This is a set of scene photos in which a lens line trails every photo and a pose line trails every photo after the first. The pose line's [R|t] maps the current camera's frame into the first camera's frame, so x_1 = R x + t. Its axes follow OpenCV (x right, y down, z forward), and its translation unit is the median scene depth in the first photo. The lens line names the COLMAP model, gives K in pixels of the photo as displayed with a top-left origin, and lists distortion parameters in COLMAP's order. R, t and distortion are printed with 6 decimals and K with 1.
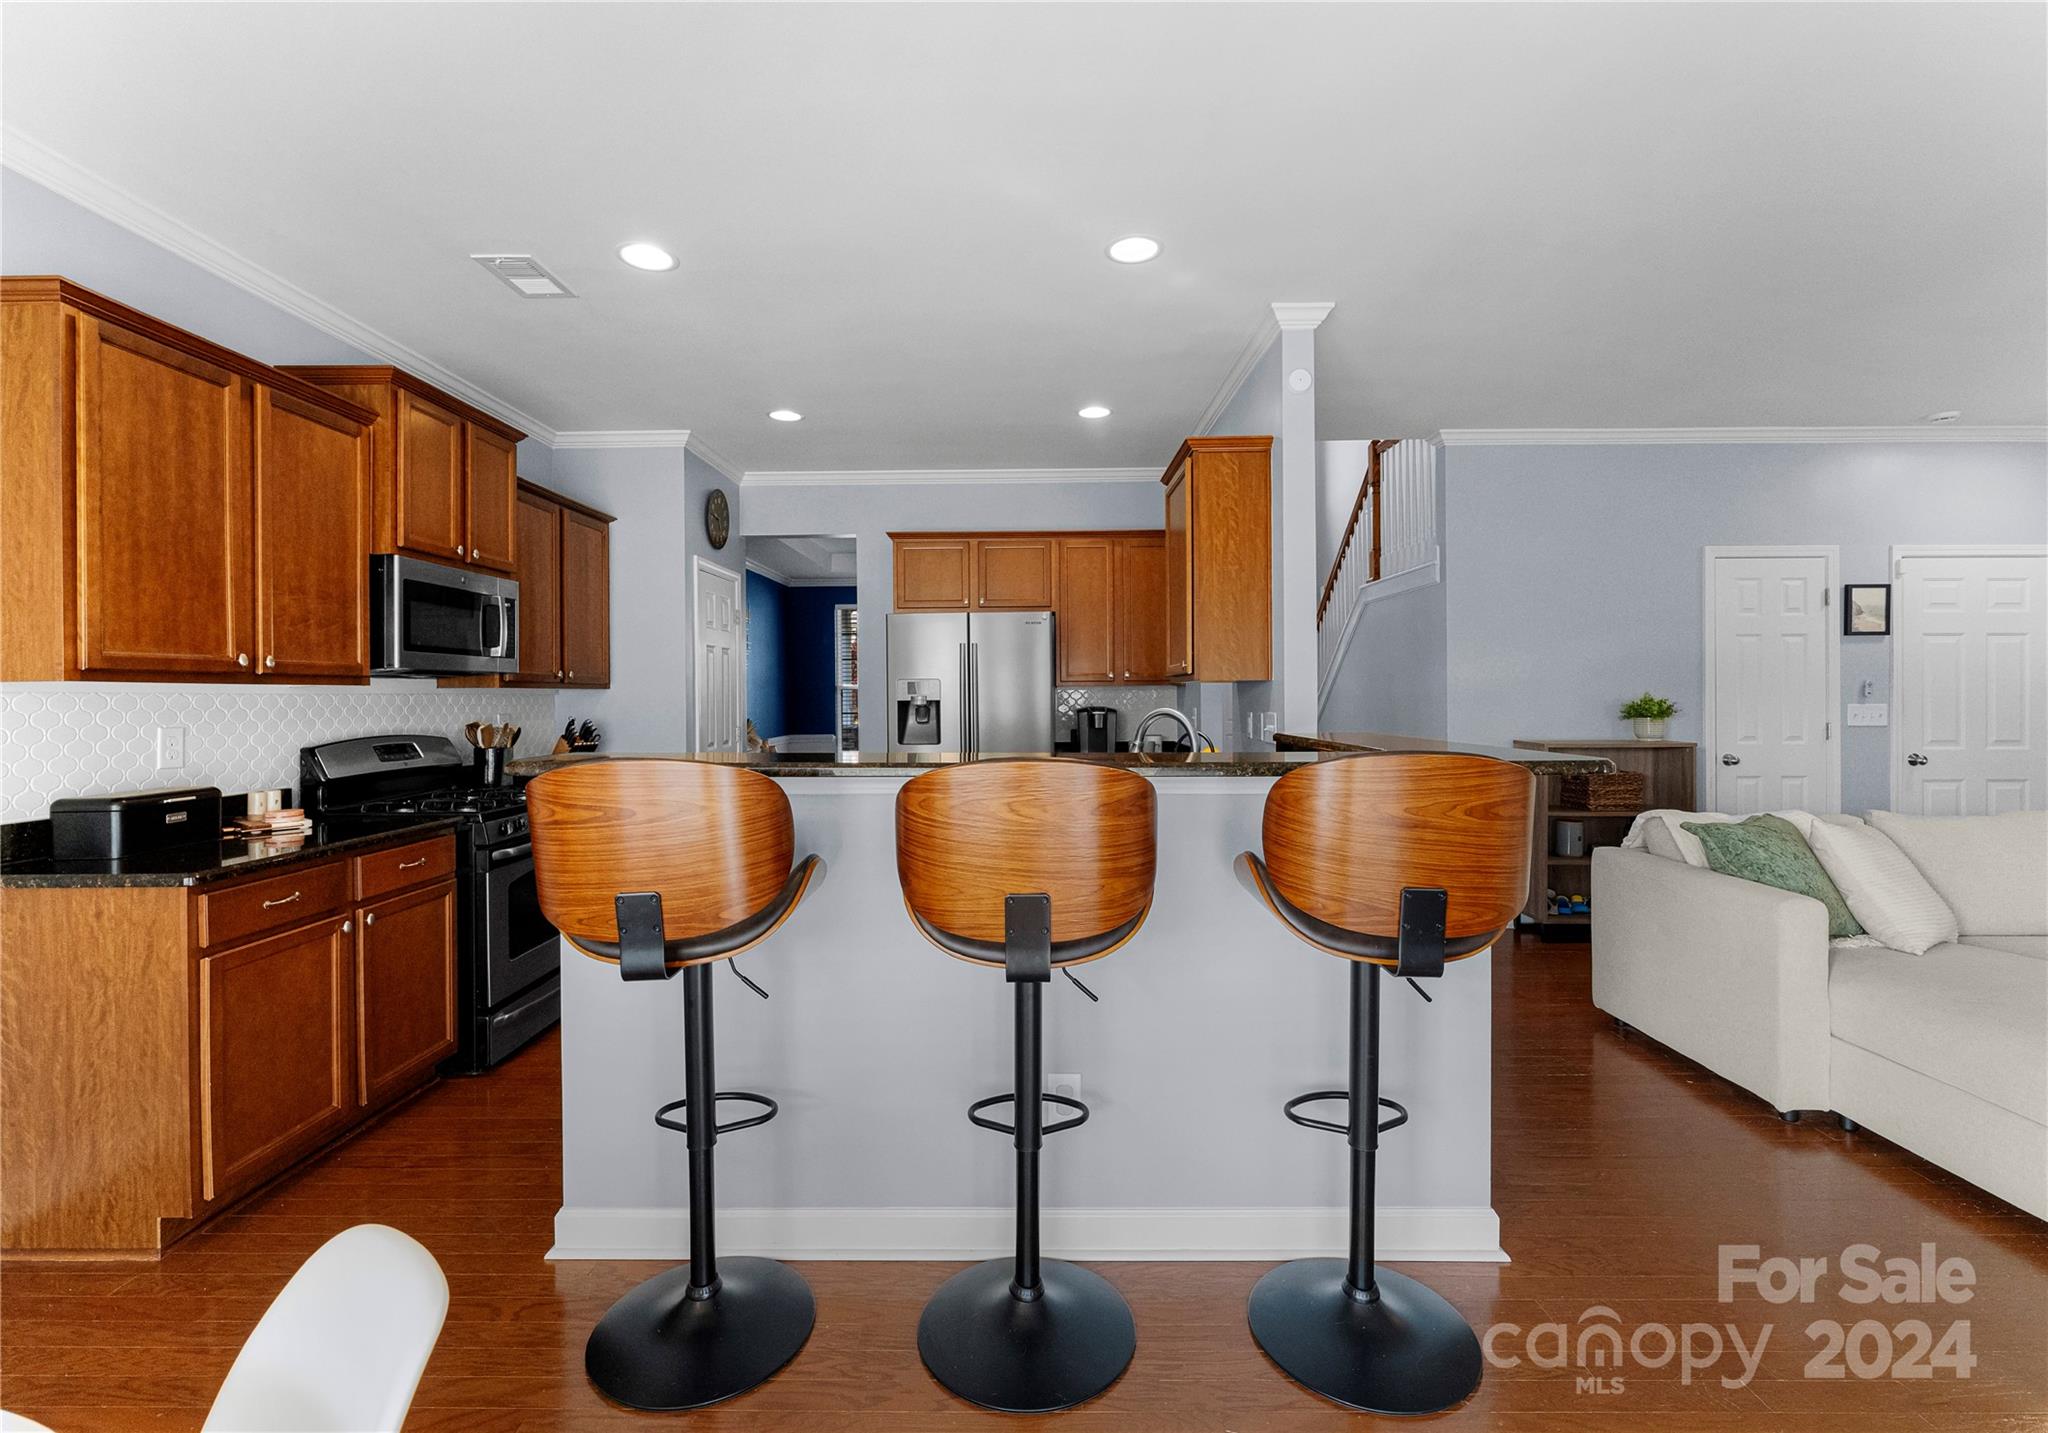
lens RADIAL K [[900.9, 0, 1017.3], [0, 900.9, 690.4], [0, 0, 1]] dist [-0.002921, -0.000256]
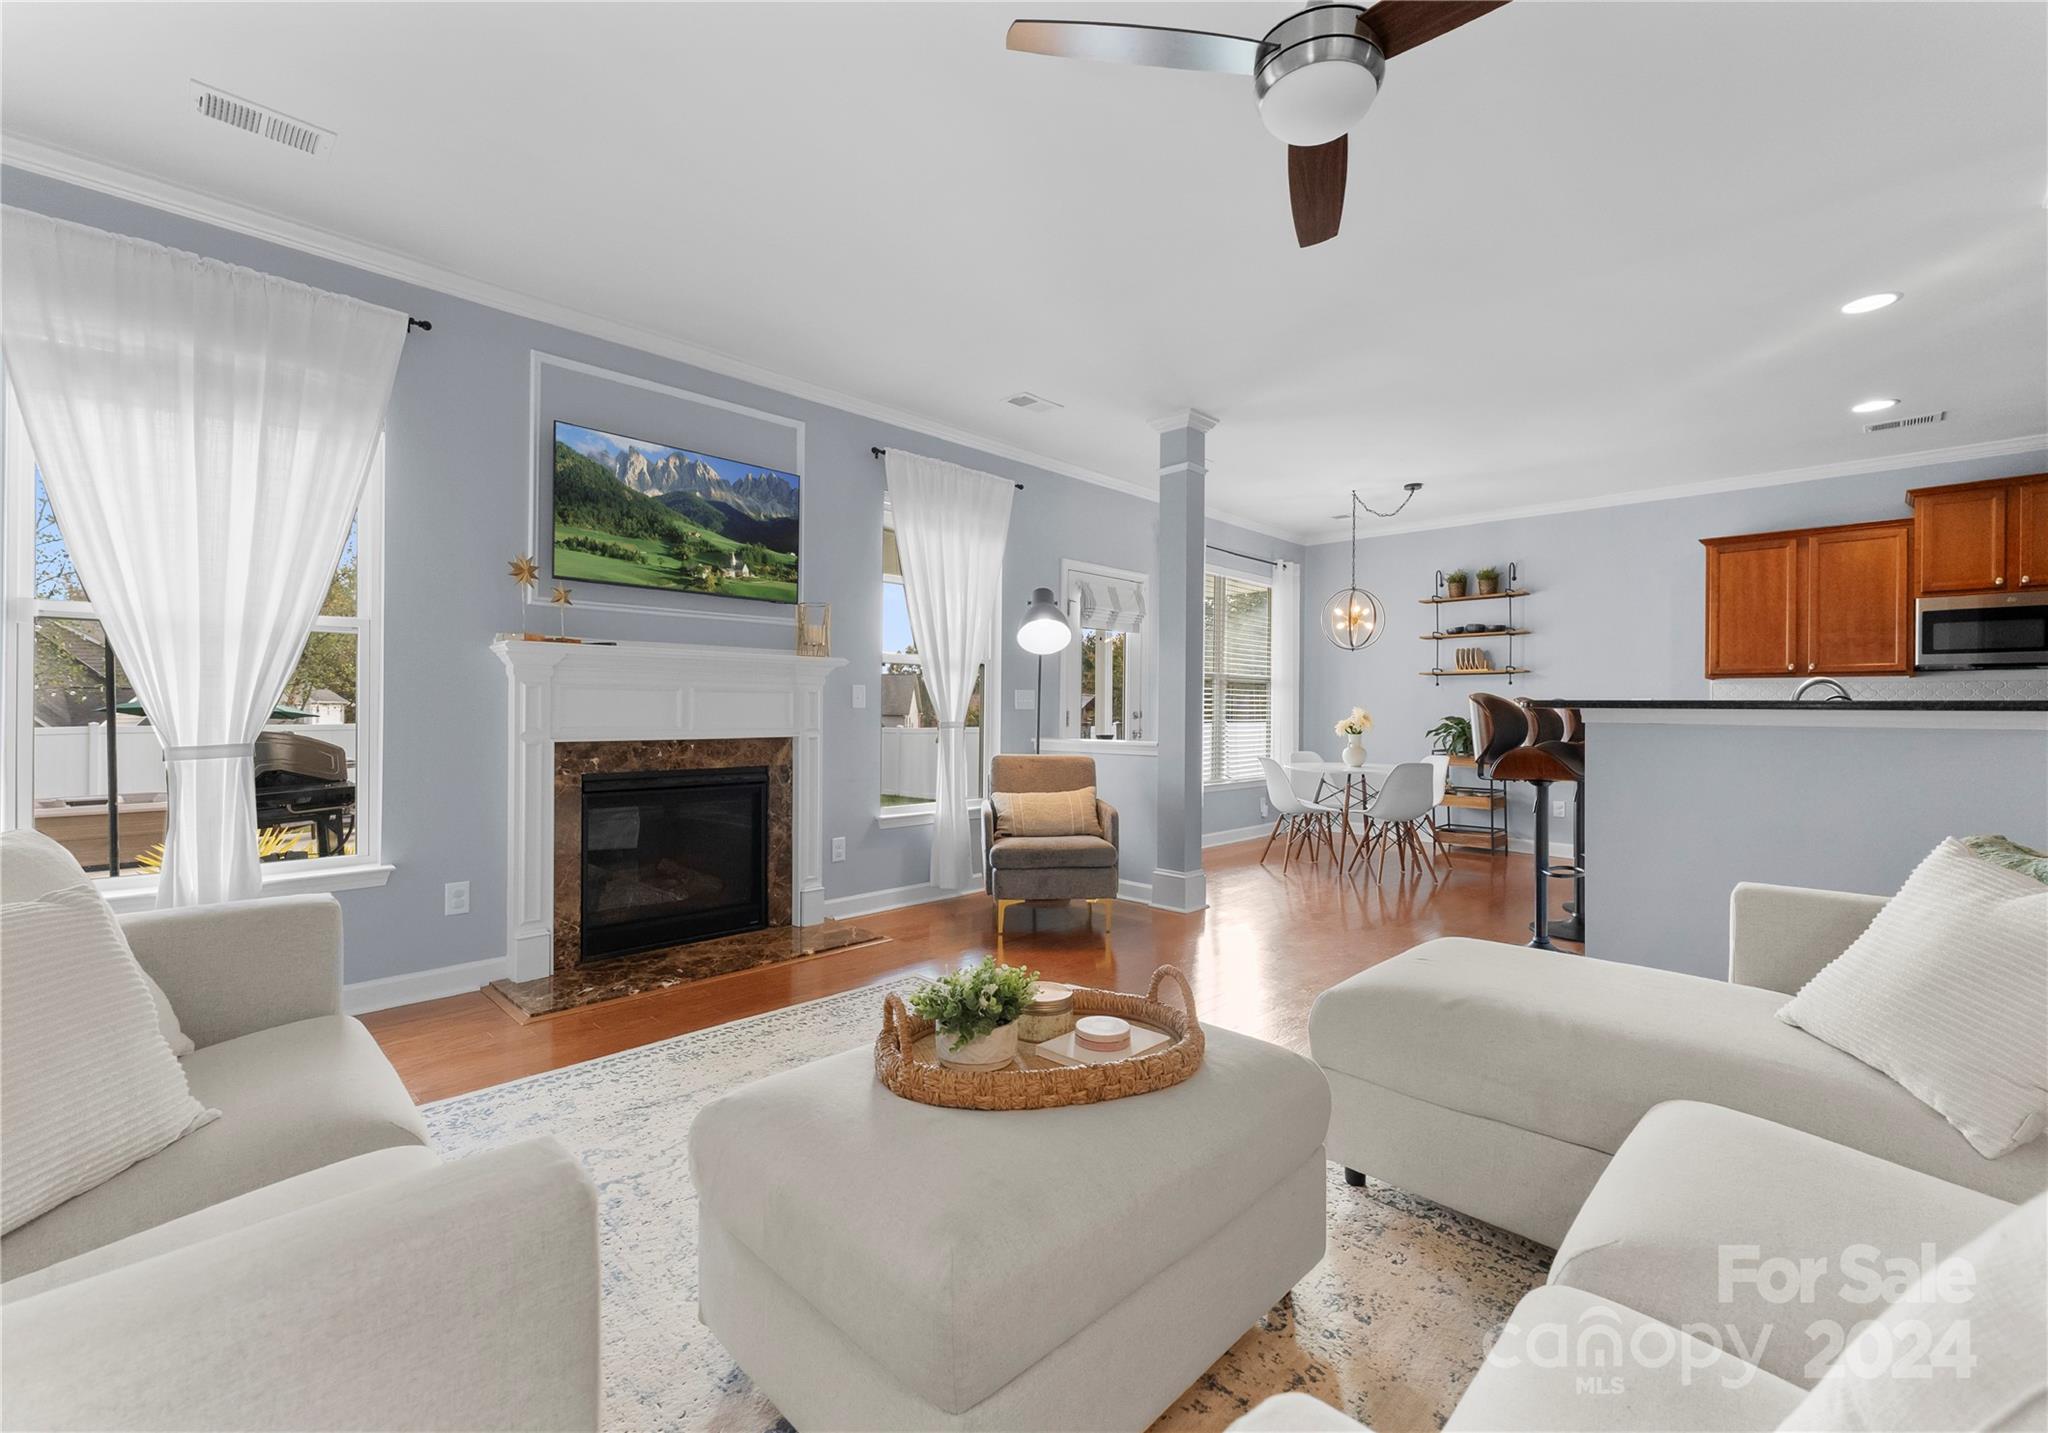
lens RADIAL K [[869.6, 0, 1036.7], [0, 869.6, 703.9], [0, 0, 1]] dist [0.000131, -0.000127]
pose [[-0.693921, -0.002319, -0.720048, 1.315995], [-0.001531, 0.999997, -0.001745, 0.042684], [0.720050, -0.000108, -0.693923, 0.757606]]
